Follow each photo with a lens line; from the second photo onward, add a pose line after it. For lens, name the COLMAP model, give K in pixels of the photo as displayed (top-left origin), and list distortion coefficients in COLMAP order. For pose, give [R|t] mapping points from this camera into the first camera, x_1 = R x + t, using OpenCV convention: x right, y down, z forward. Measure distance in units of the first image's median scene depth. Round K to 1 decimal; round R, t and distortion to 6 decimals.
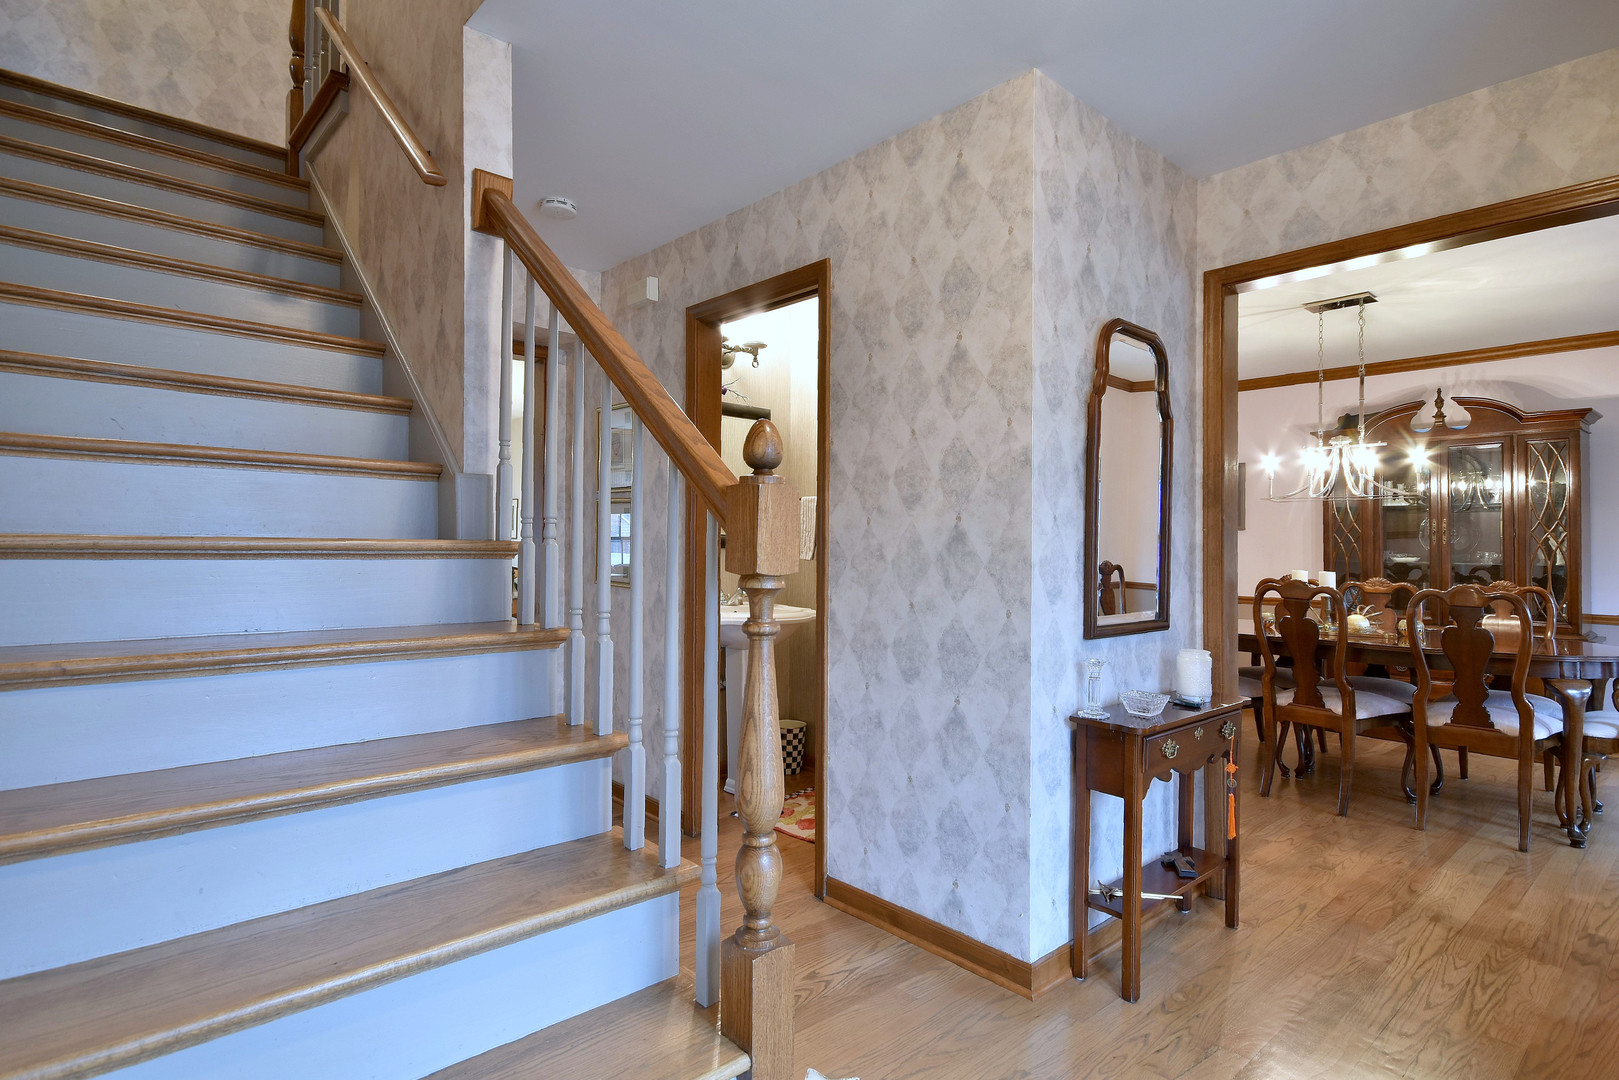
lens RADIAL K [[868.9, 0, 807.4], [0, 868.9, 529.0], [0, 0, 1]] dist [0.024614, -0.000471]
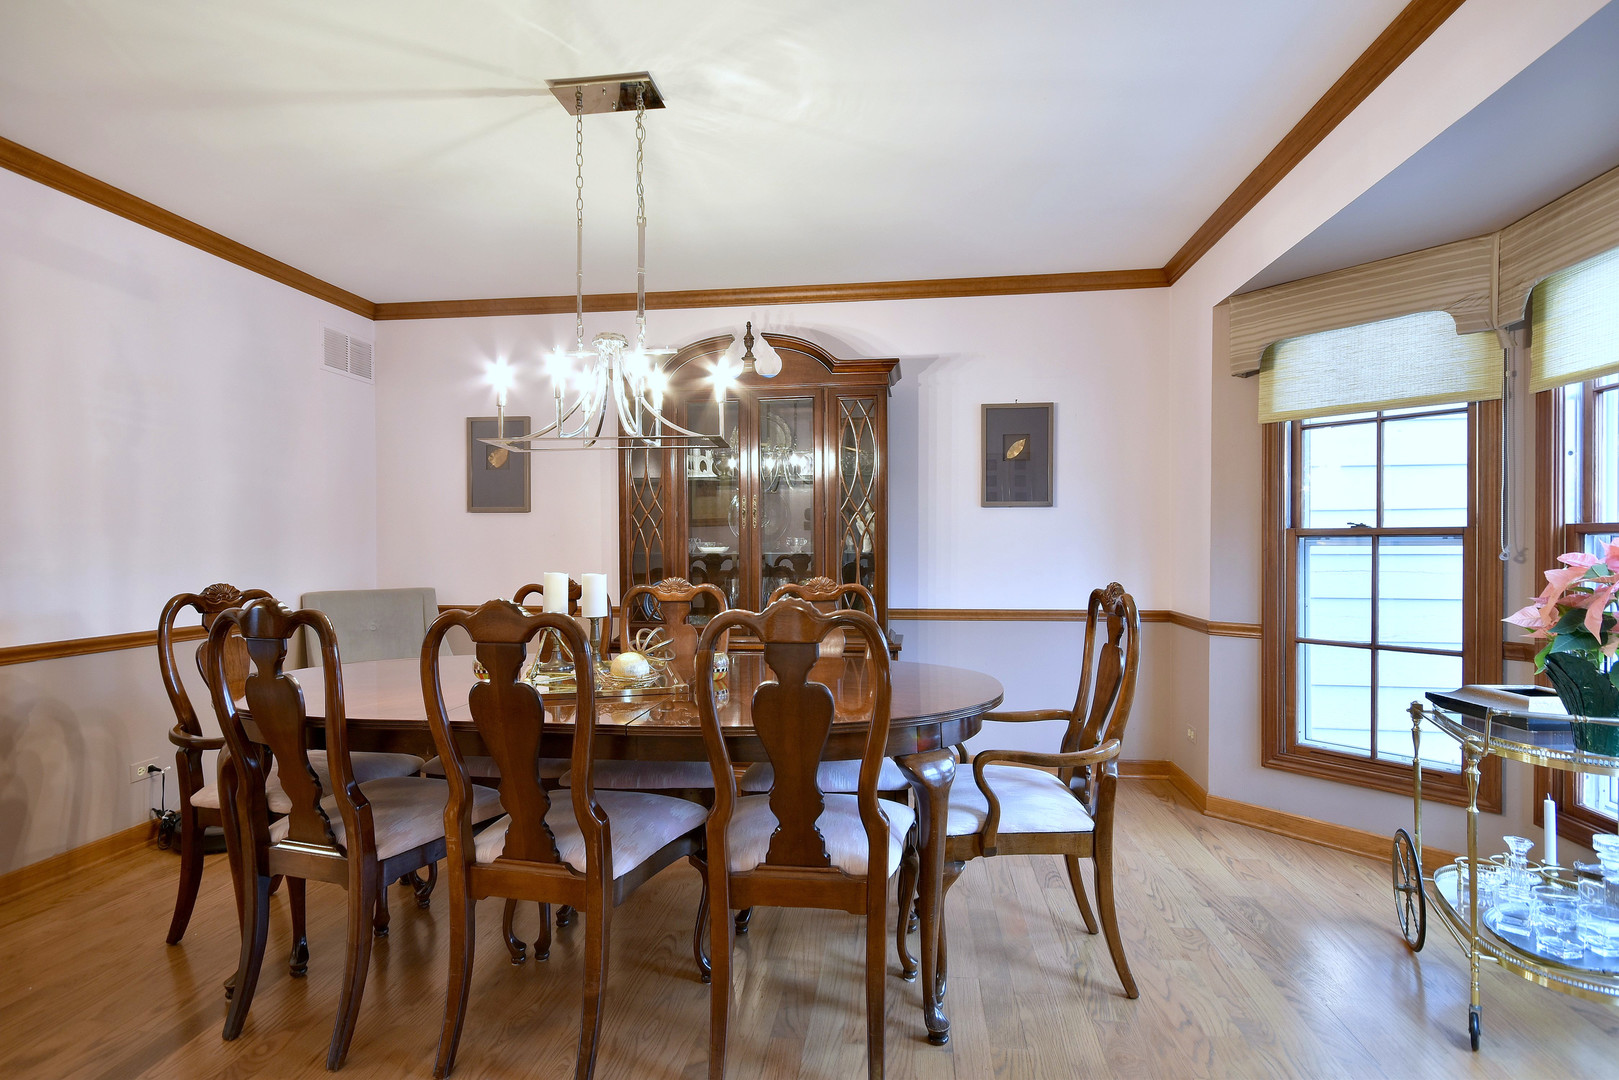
lens RADIAL K [[810.9, 0, 806.9], [0, 810.9, 554.4], [0, 0, 1]] dist [0.004151, 0.000087]
pose [[0.767569, -0.019171, 0.640679, 0.315089], [-0.002917, 0.999438, 0.033400, 0.016506], [-0.640959, -0.027506, 0.767082, 0.441048]]
